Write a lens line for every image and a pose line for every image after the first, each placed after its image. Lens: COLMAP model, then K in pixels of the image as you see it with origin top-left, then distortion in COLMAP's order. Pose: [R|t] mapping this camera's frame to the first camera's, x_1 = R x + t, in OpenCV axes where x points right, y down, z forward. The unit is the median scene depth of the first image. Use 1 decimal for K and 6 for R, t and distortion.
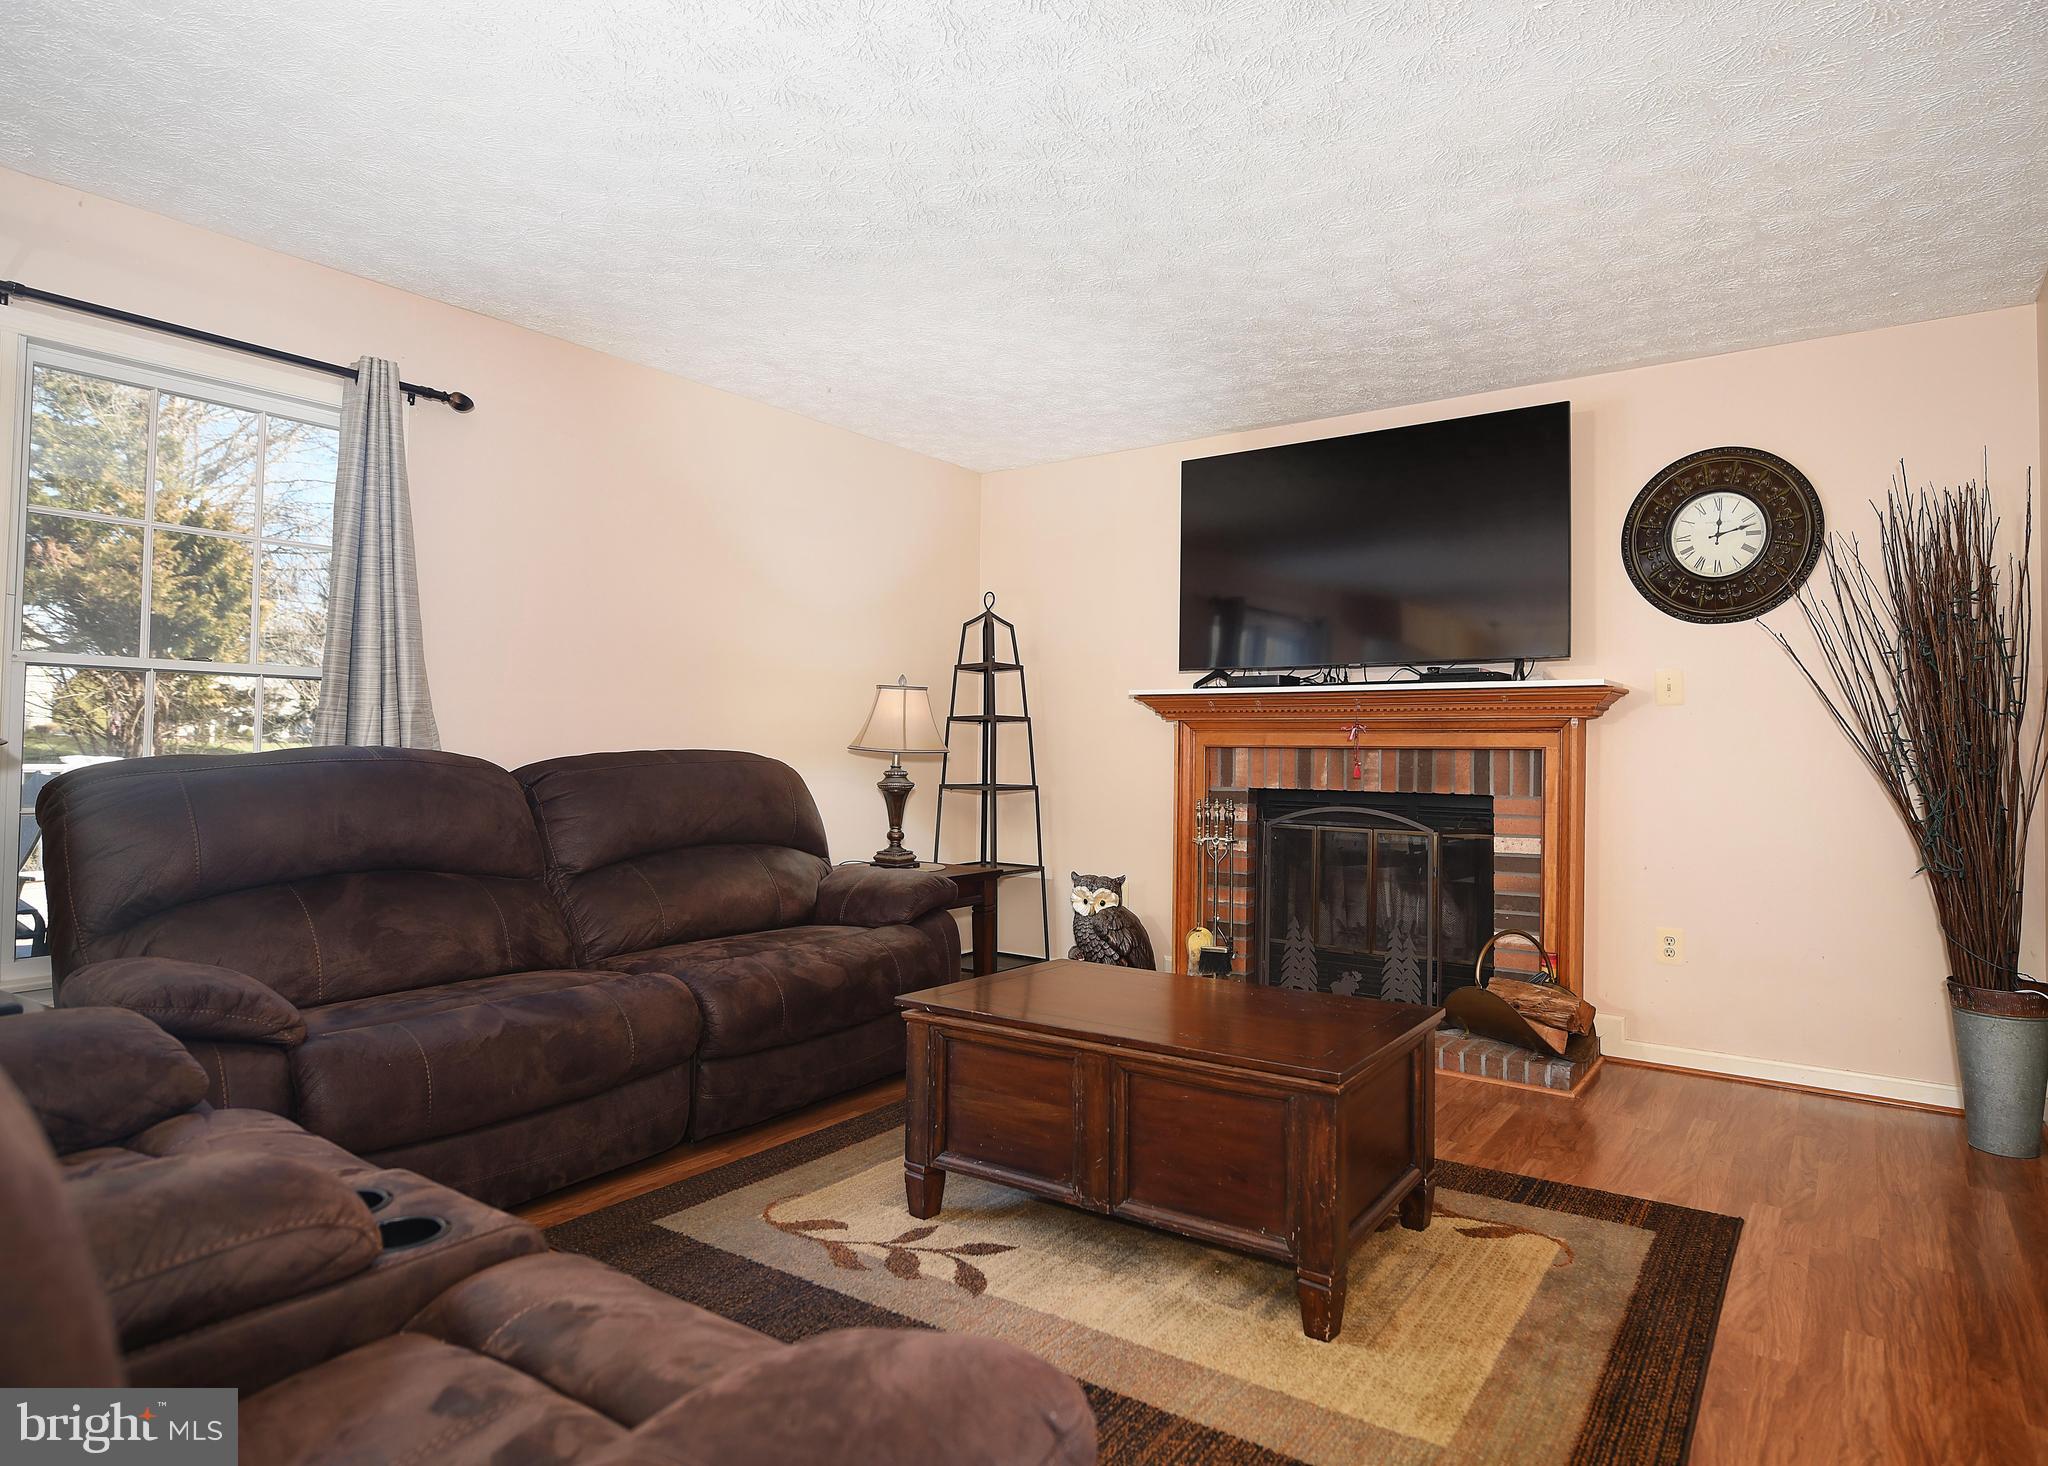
lens RADIAL K [[1109.4, 0, 1031.8], [0, 1109.4, 727.8], [0, 0, 1]] dist [0.002129, -0.000351]
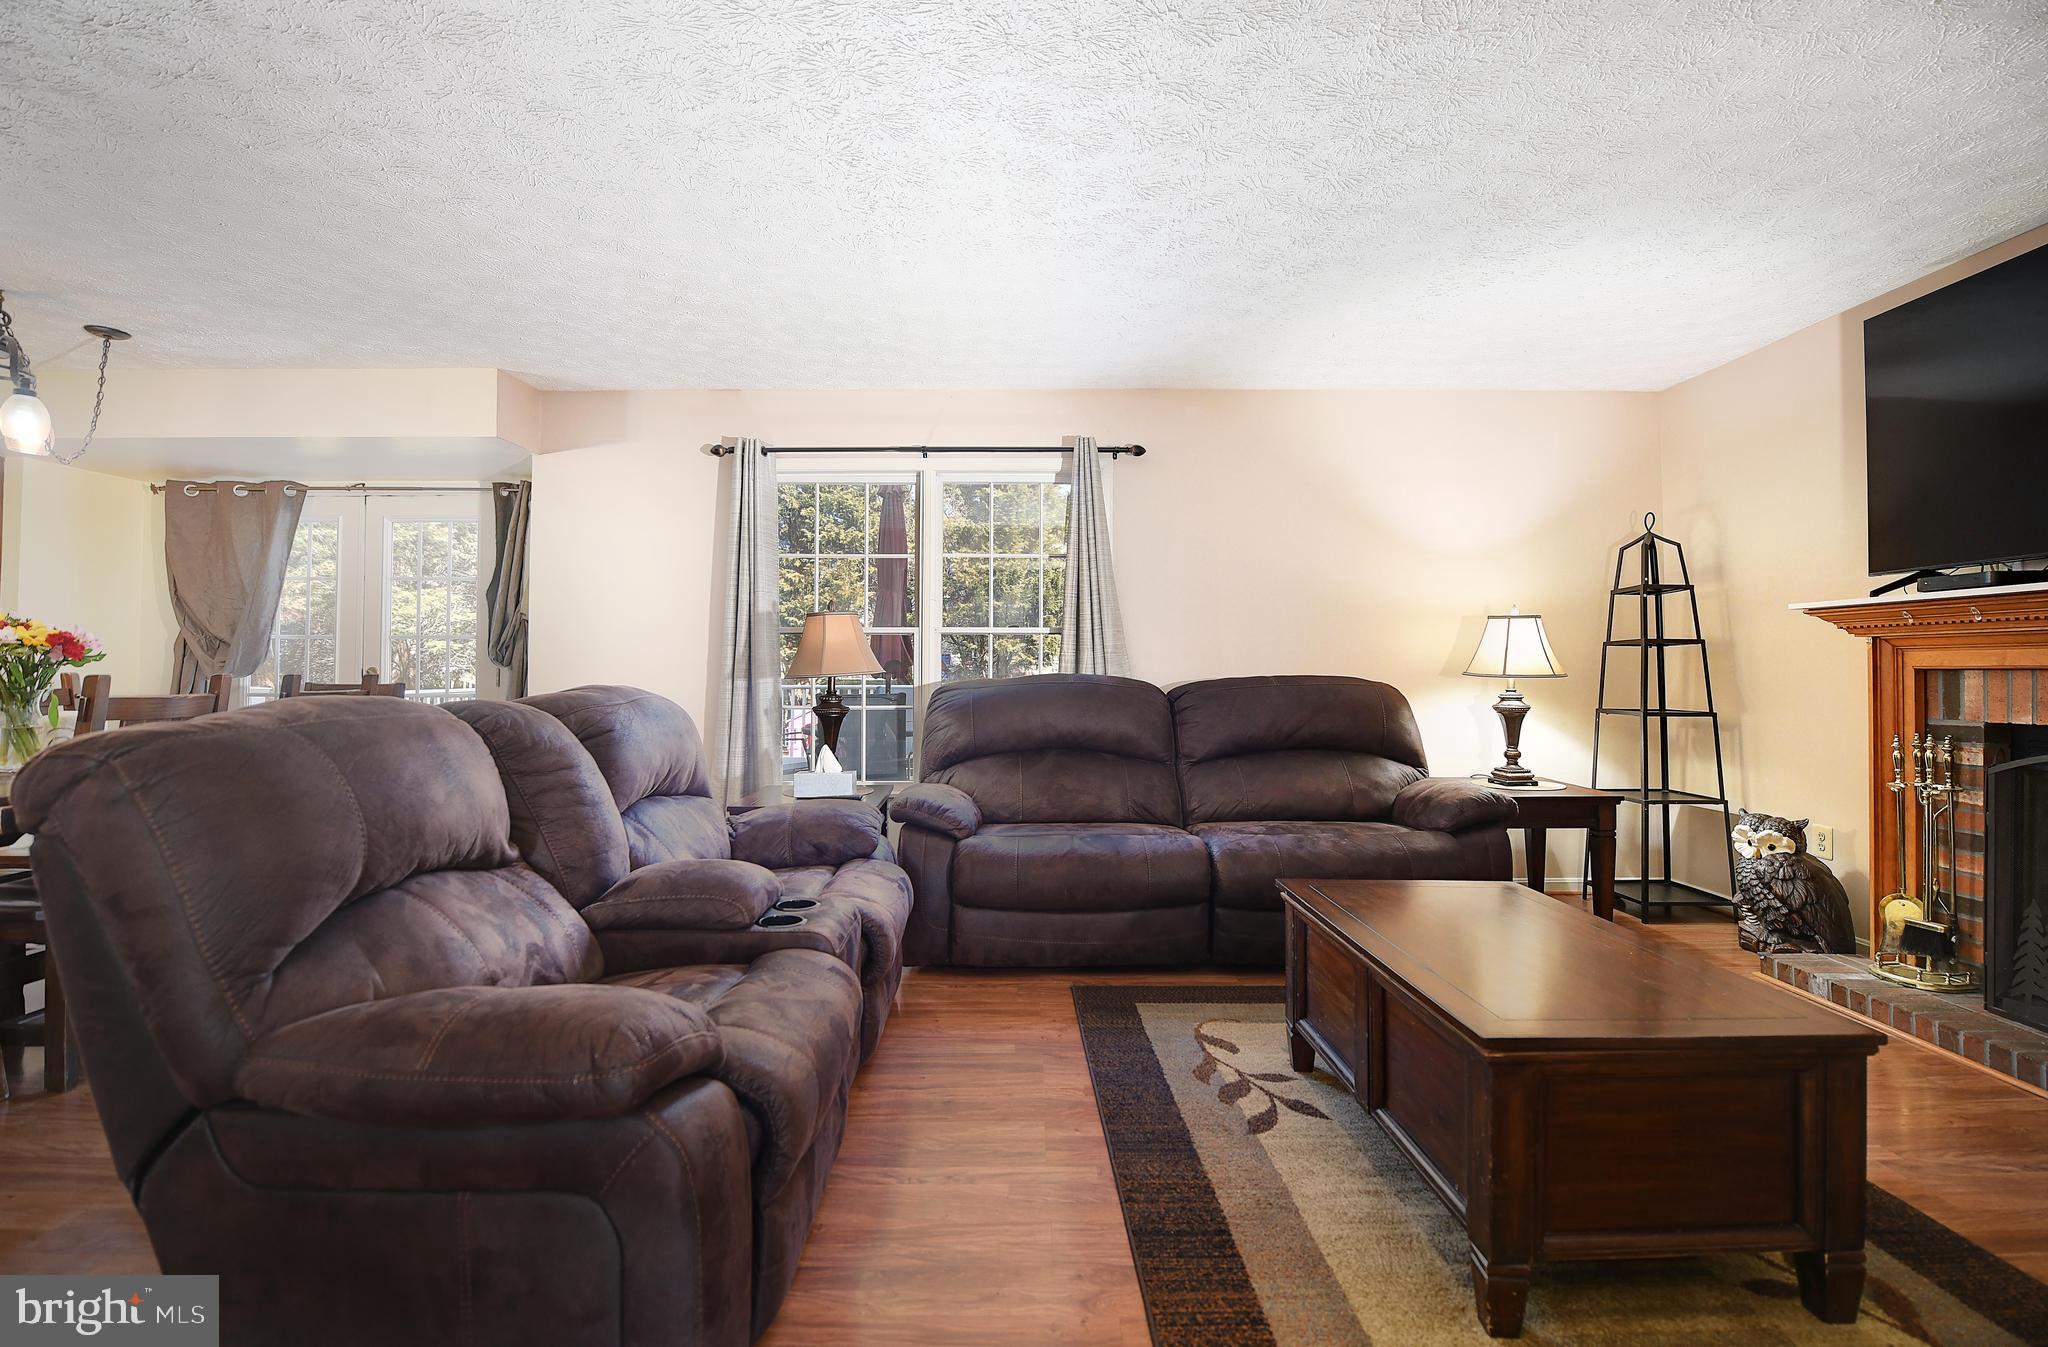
lens RADIAL K [[839.6, 0, 1018.0], [0, 839.6, 668.5], [0, 0, 1]] dist [-0.009521, -0.000824]
pose [[0.596660, -0.011086, -0.802417, 0.254651], [0.019605, 0.999808, 0.000765, 0.004172], [0.802254, -0.016188, 0.596763, 0.134373]]
